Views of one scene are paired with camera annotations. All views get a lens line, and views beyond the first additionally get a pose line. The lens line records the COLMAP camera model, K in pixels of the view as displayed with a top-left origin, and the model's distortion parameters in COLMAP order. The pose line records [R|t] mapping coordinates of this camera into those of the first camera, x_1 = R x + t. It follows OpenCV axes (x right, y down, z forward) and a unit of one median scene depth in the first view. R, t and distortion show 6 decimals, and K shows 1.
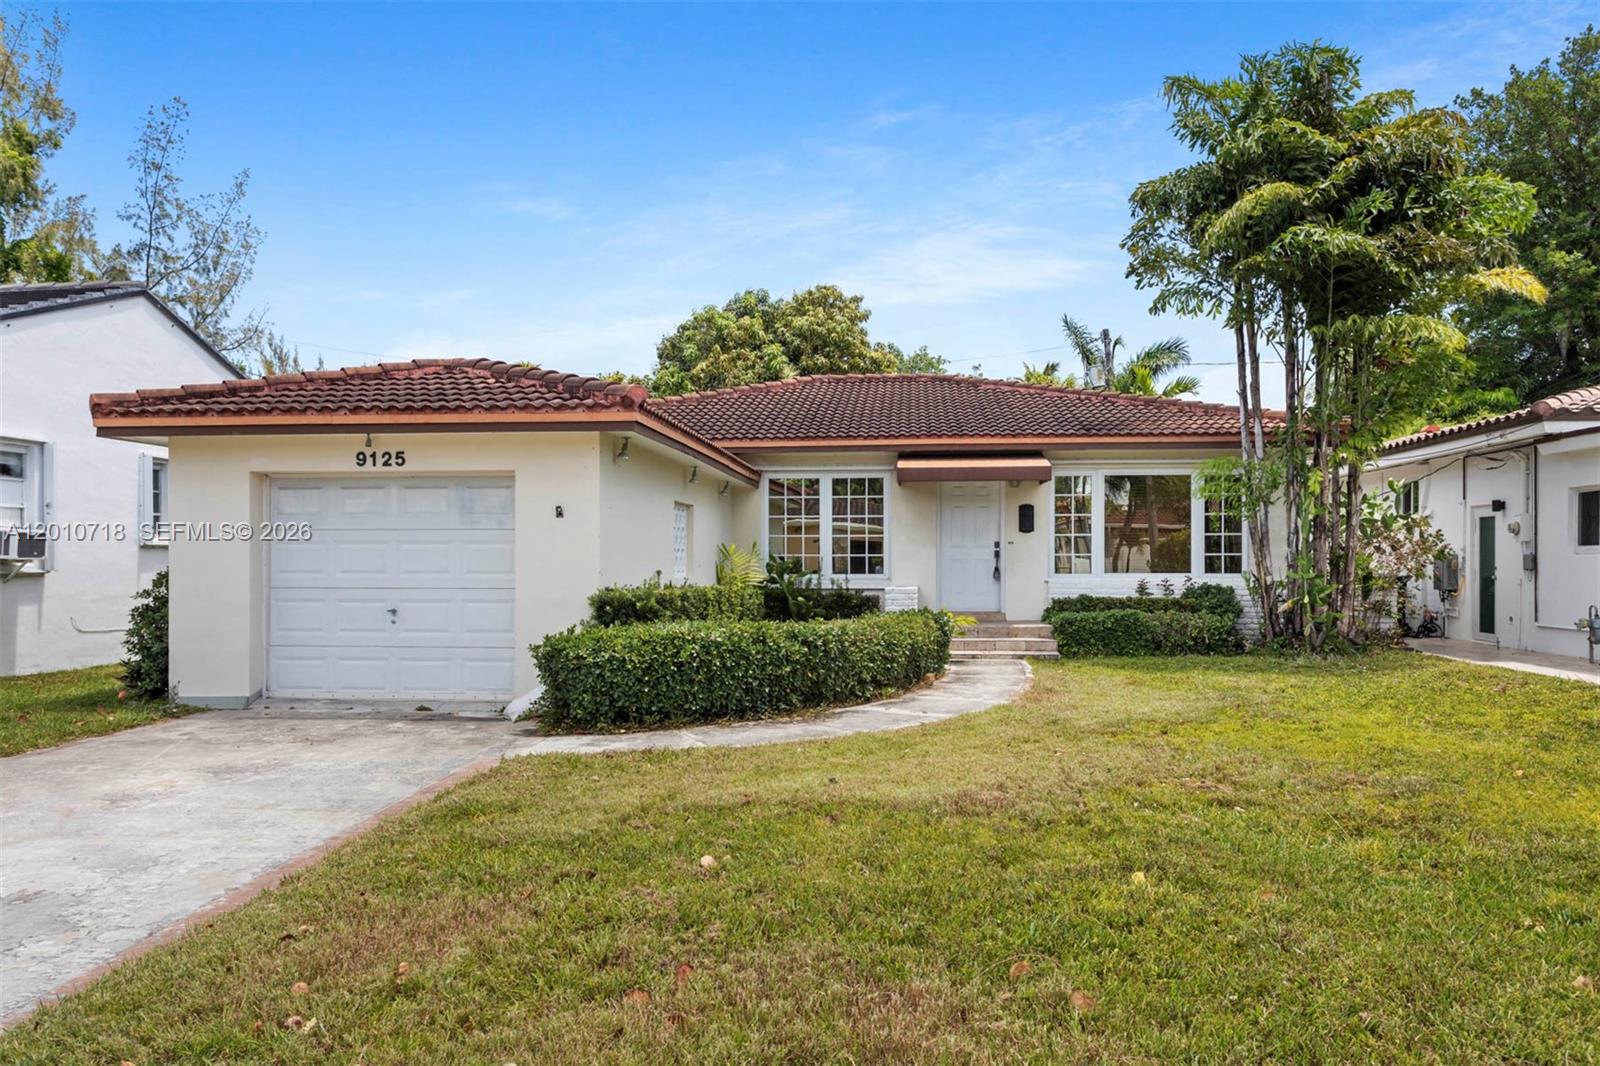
lens RADIAL K [[1286.6, 0, 775.6], [0, 1286.6, 525.6], [0, 0, 1]] dist [0.000247, 0.012226]
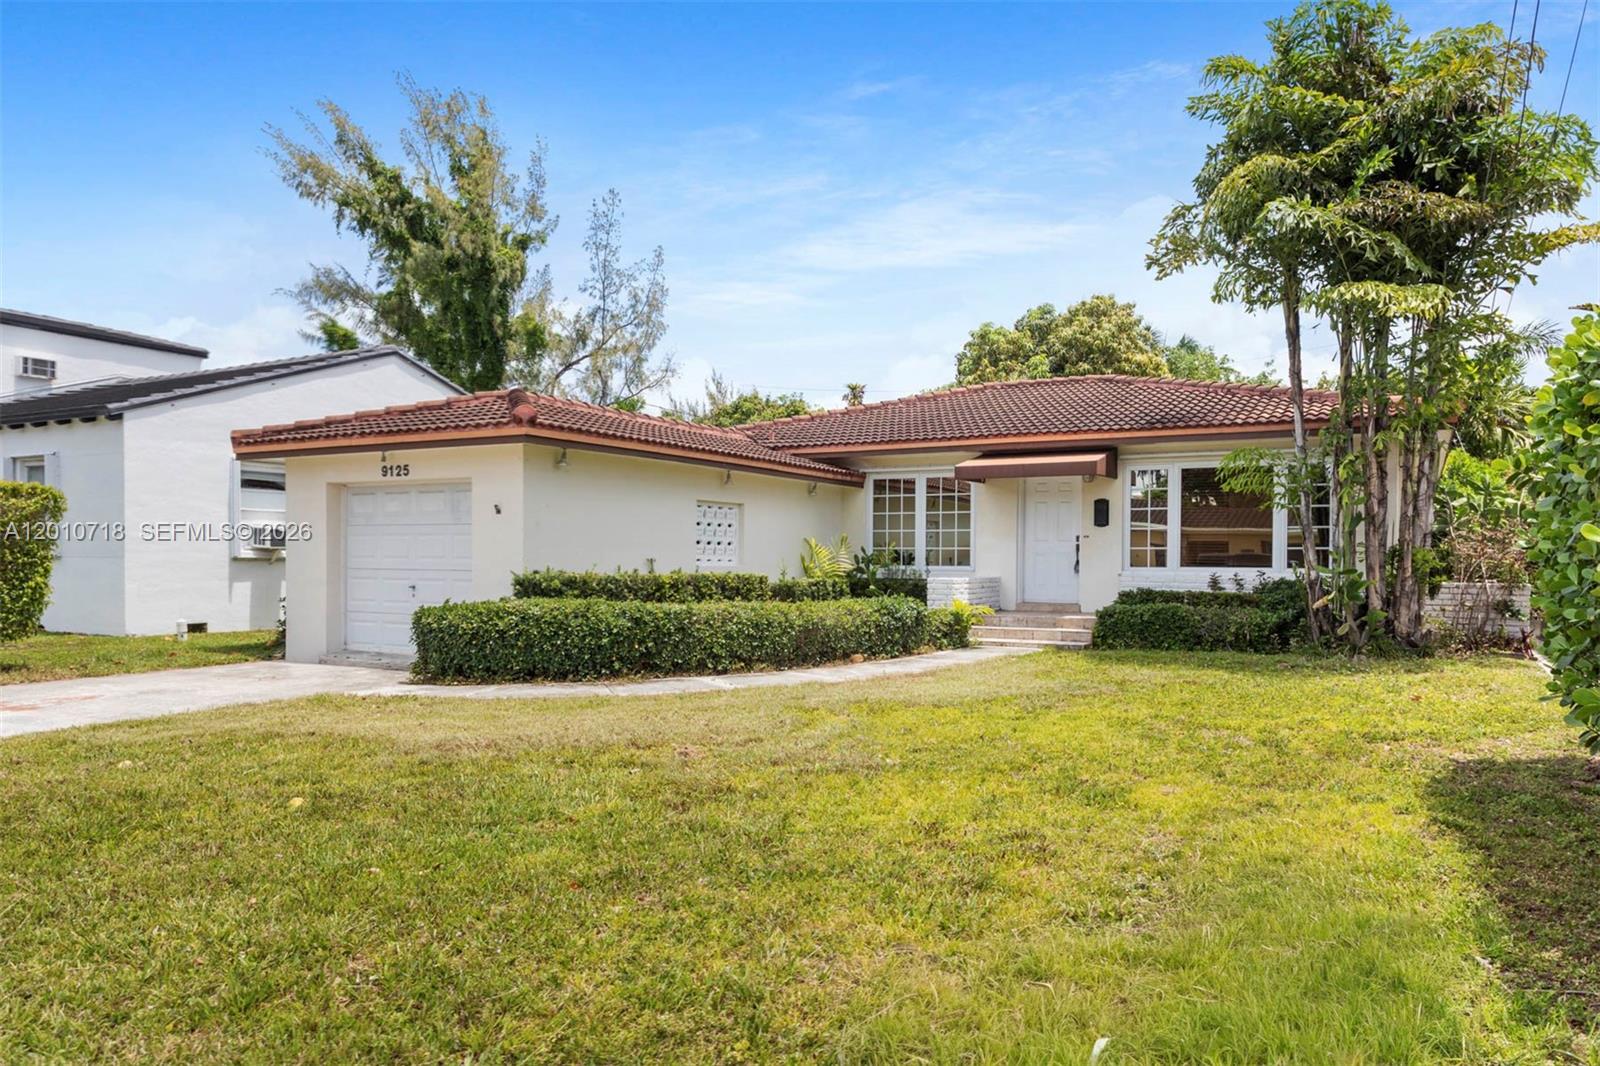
lens RADIAL K [[1146.7, 0, 798.1], [0, 1146.7, 545.7], [0, 0, 1]] dist [-0.007085, 0.005324]
pose [[0.907551, 0.001932, -0.419938, 0.488037], [0.004720, 0.999879, 0.014801, 0.008022], [0.419916, -0.015415, 0.907432, 0.097131]]
